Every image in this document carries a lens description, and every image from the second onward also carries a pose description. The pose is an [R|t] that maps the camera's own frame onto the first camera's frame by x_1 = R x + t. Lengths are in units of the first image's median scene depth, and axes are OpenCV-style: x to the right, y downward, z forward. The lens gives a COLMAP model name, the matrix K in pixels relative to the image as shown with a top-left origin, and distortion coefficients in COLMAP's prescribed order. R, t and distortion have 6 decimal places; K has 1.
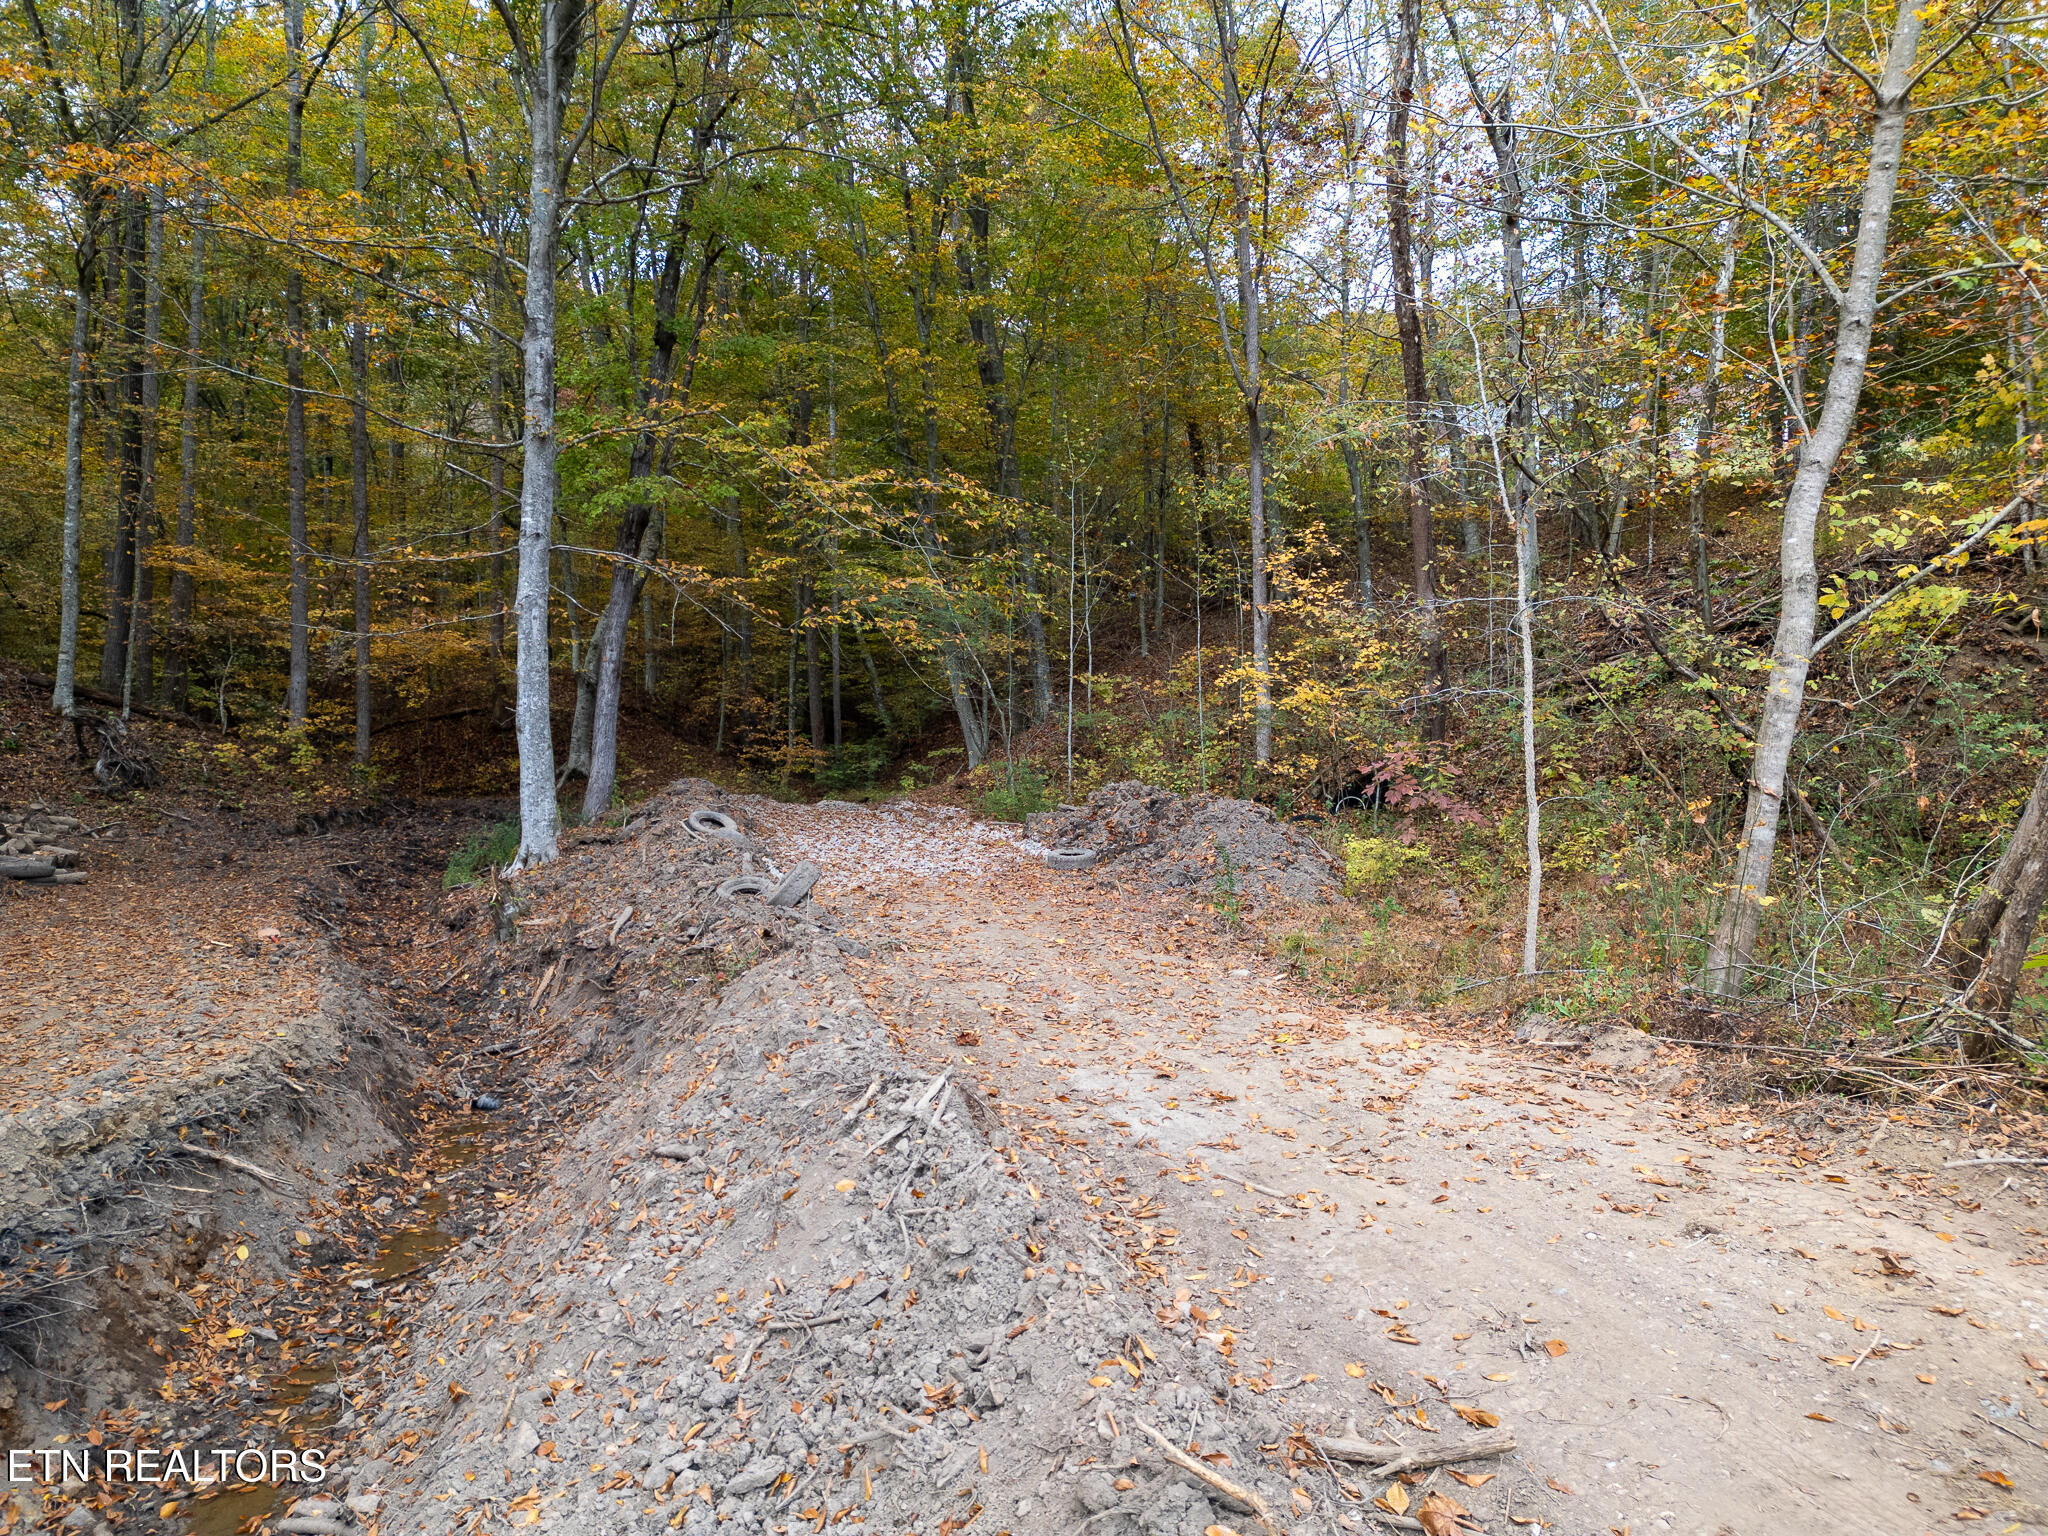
lens RADIAL K [[1434.9, 0, 1025.7], [0, 1434.9, 767.9], [0, 0, 1]] dist [0.005662, -0.001450]
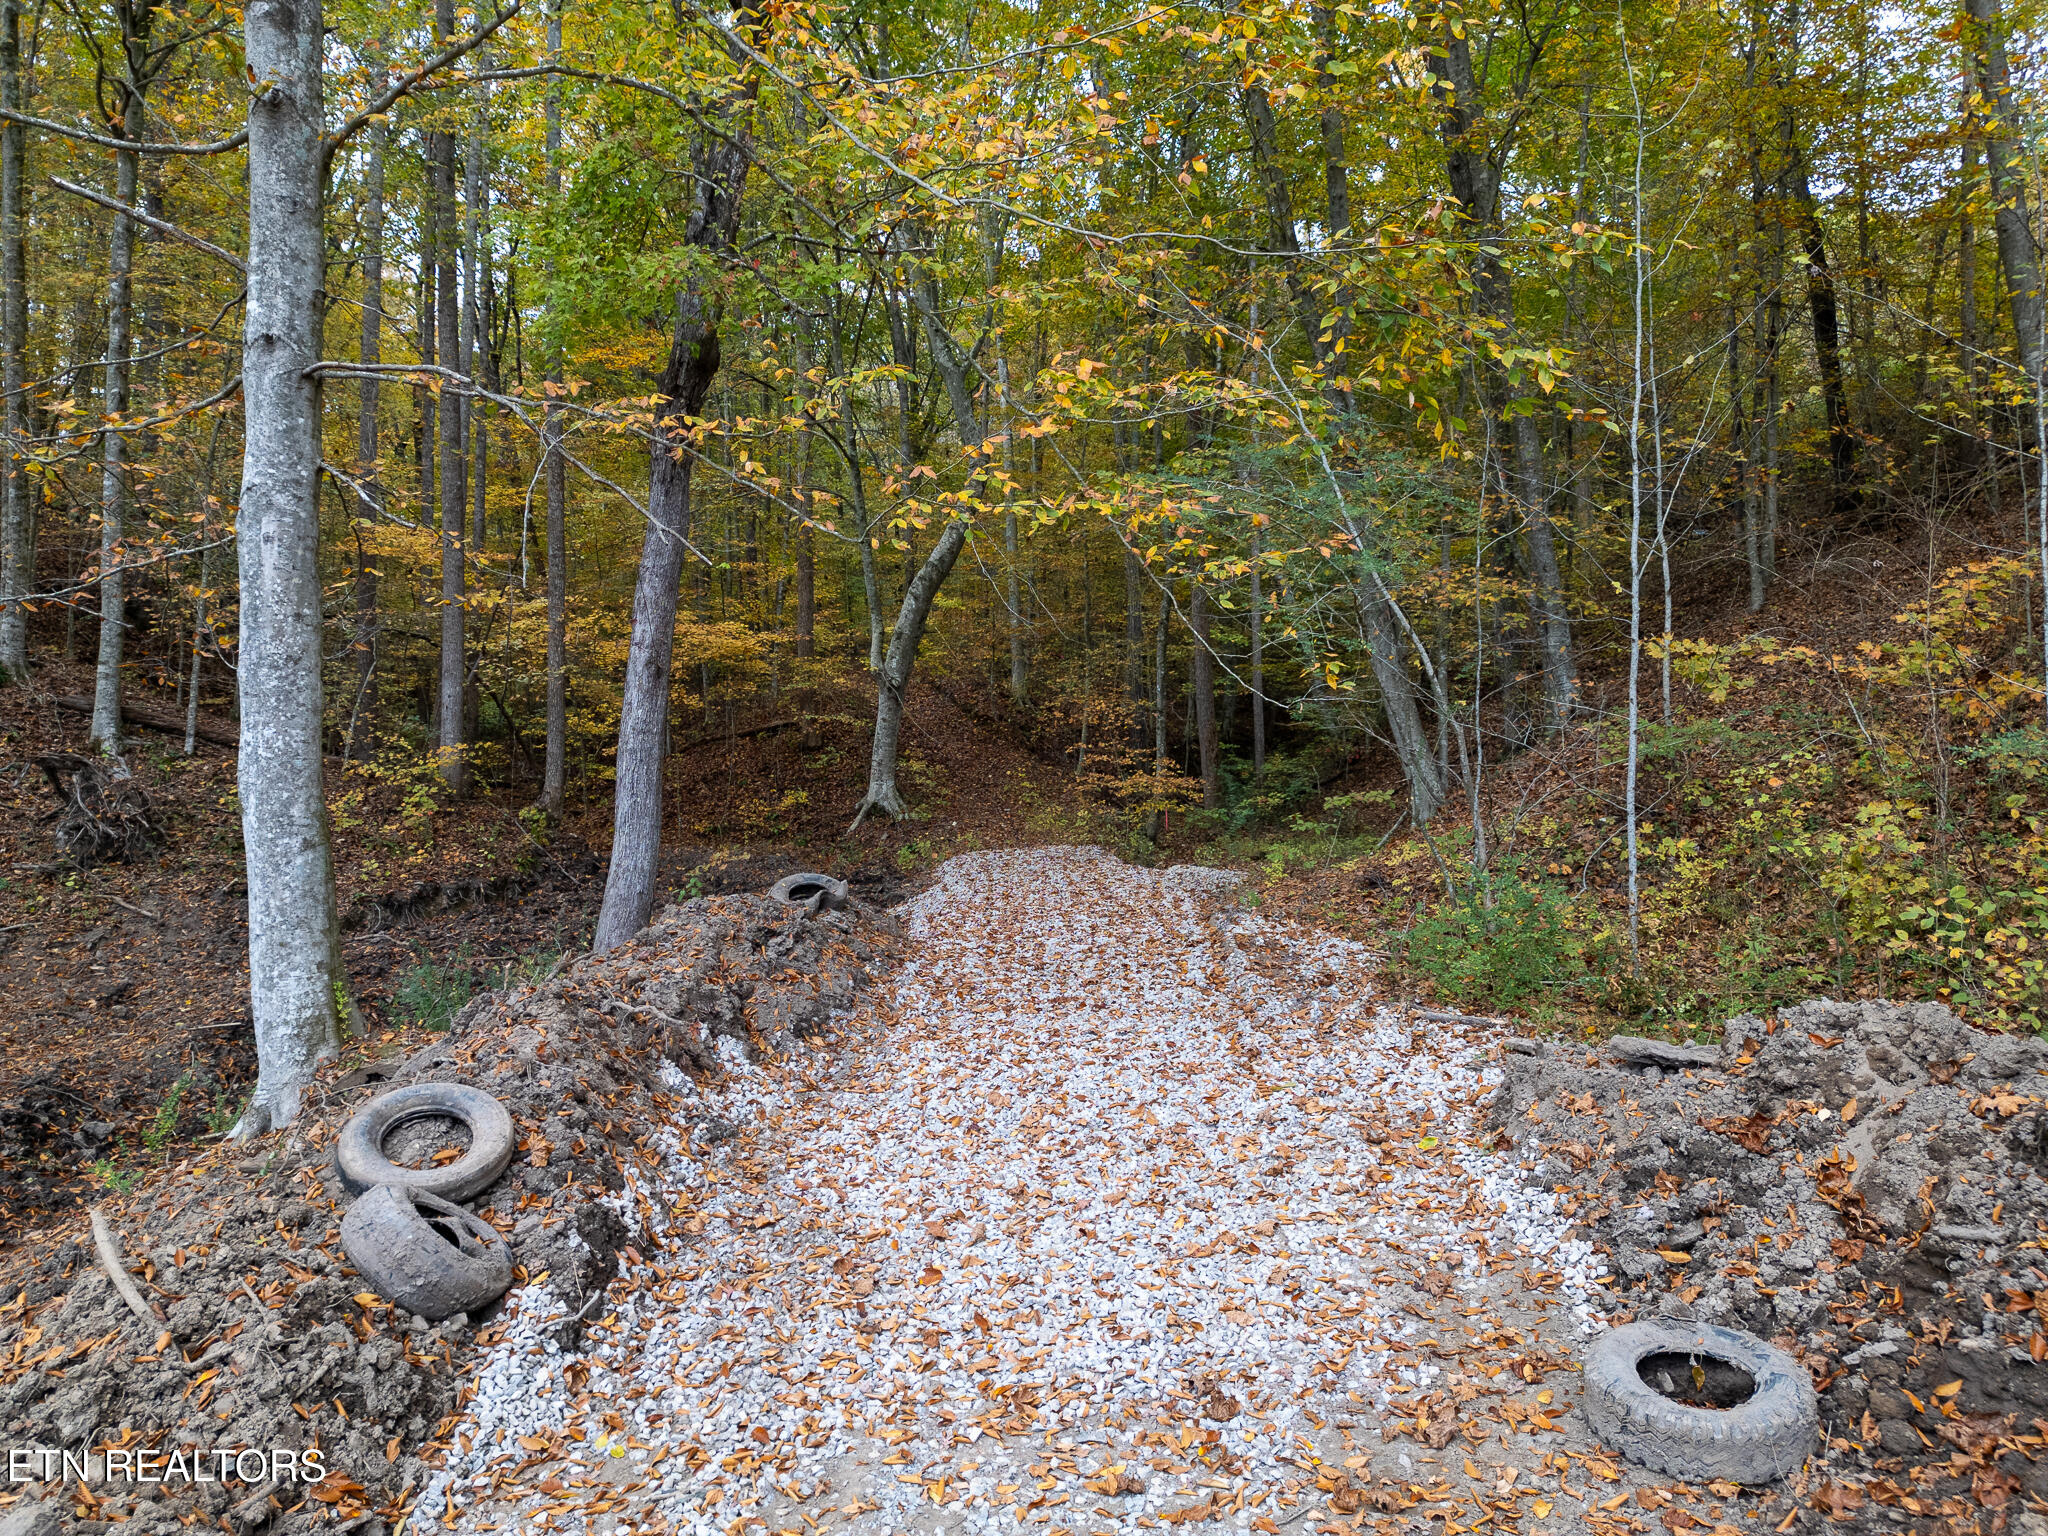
lens RADIAL K [[1434.9, 0, 1025.6], [0, 1434.9, 771.7], [0, 0, 1]] dist [0.005662, -0.001450]
pose [[0.941584, -0.006423, -0.336716, 0.005717], [0.008599, 0.999951, 0.004972, -0.025855], [0.336668, -0.007576, 0.941593, 0.480201]]
